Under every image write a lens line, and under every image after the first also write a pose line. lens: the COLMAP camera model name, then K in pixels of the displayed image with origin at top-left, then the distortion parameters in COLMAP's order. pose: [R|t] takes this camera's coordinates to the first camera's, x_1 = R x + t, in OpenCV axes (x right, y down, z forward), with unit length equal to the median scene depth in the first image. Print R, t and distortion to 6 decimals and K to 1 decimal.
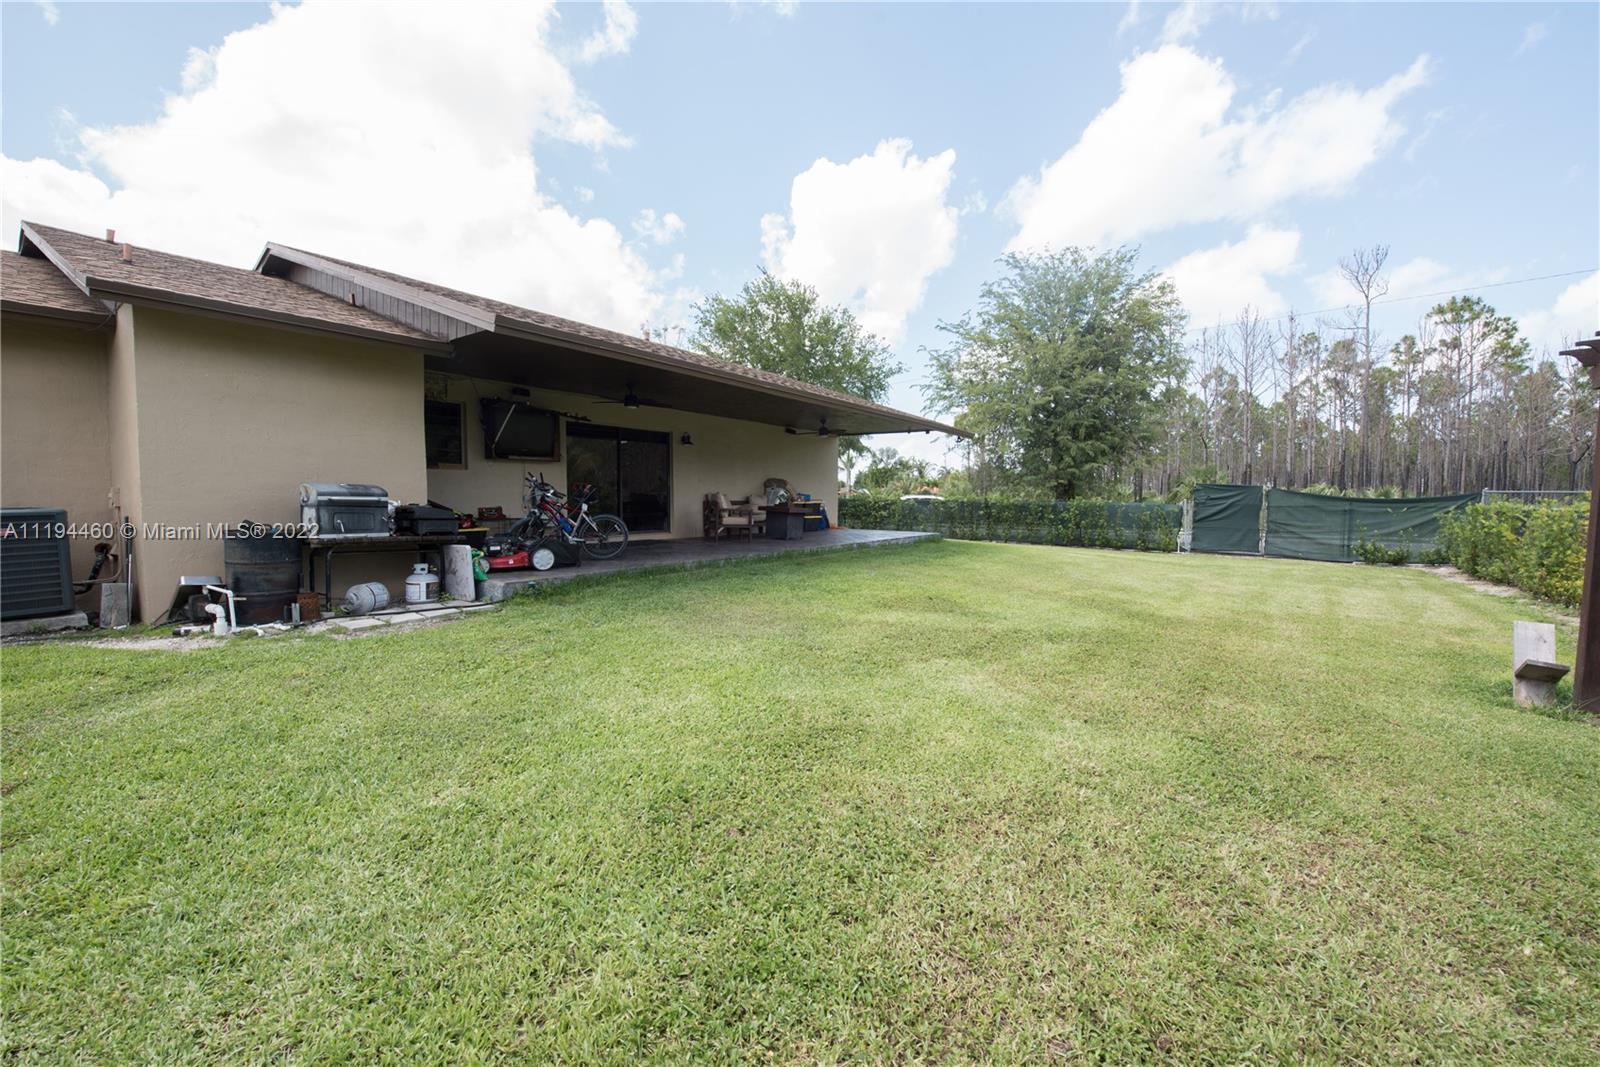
lens RADIAL K [[637.0, 0, 793.2], [0, 637.0, 535.9], [0, 0, 1]] dist [-0.013355, -0.003217]
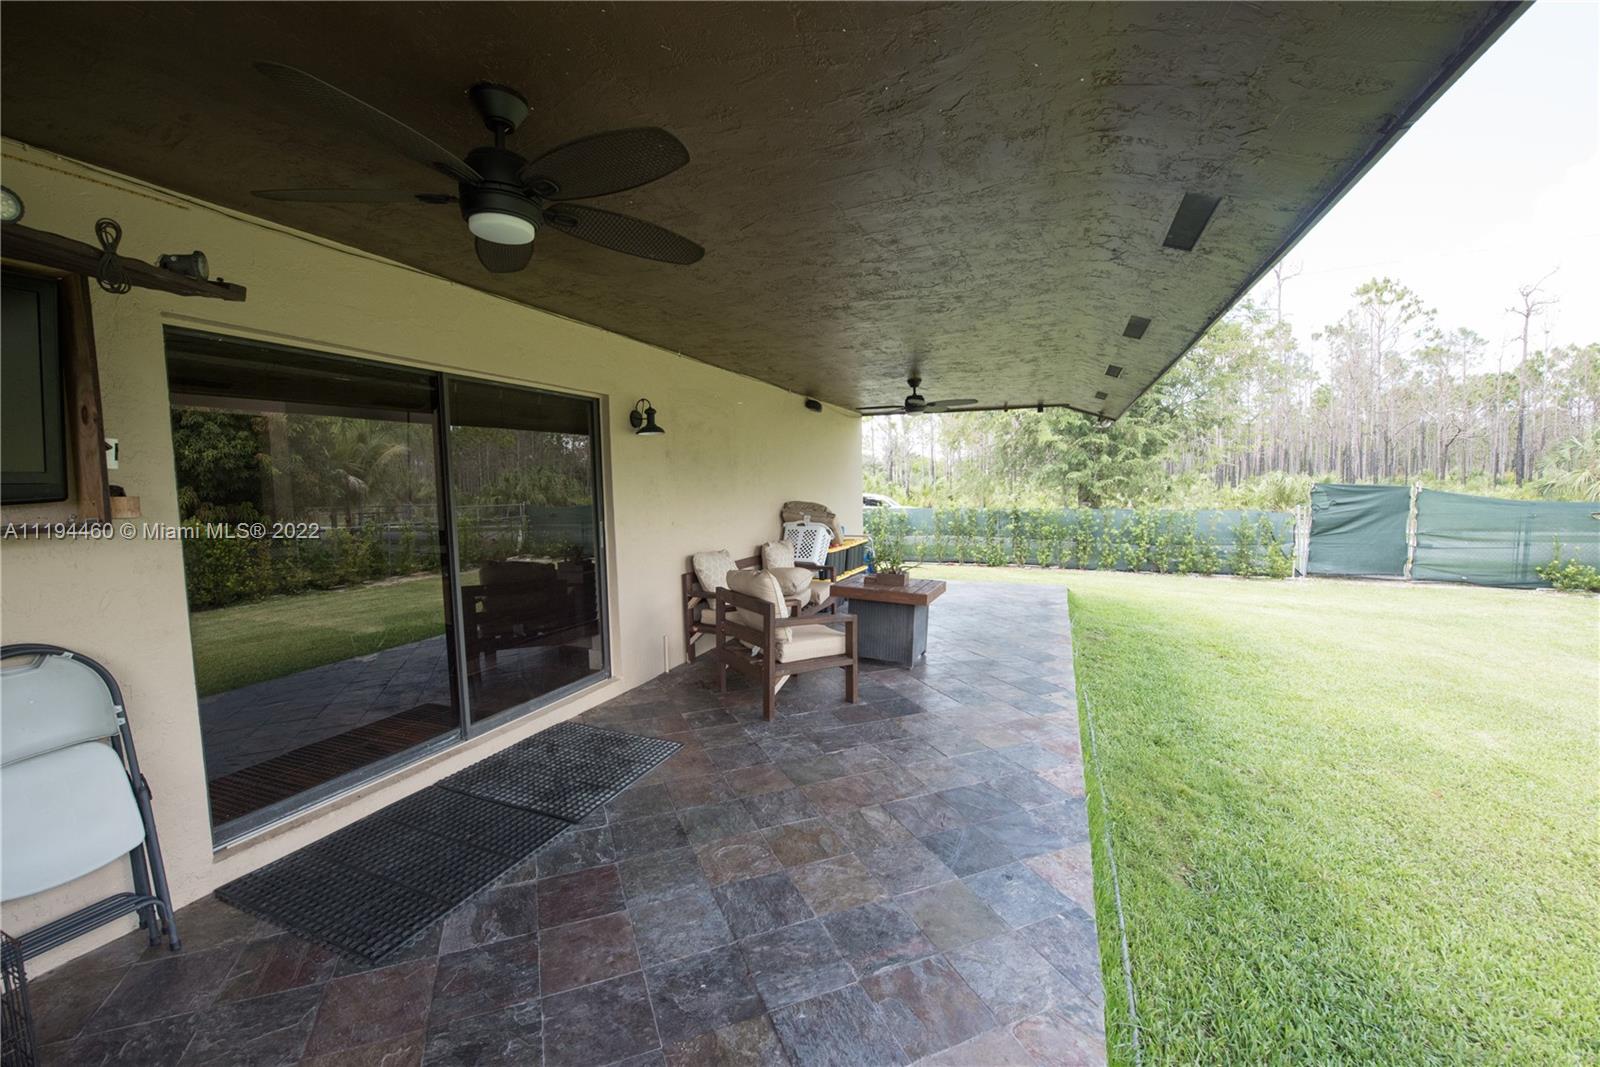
lens RADIAL K [[637.0, 0, 793.2], [0, 637.0, 535.9], [0, 0, 1]] dist [-0.013355, -0.003217]
pose [[0.973217, -0.040115, 0.226360, -0.136266], [0.035164, 0.999047, 0.025864, -0.072669], [-0.227181, -0.017211, 0.973700, 0.499499]]
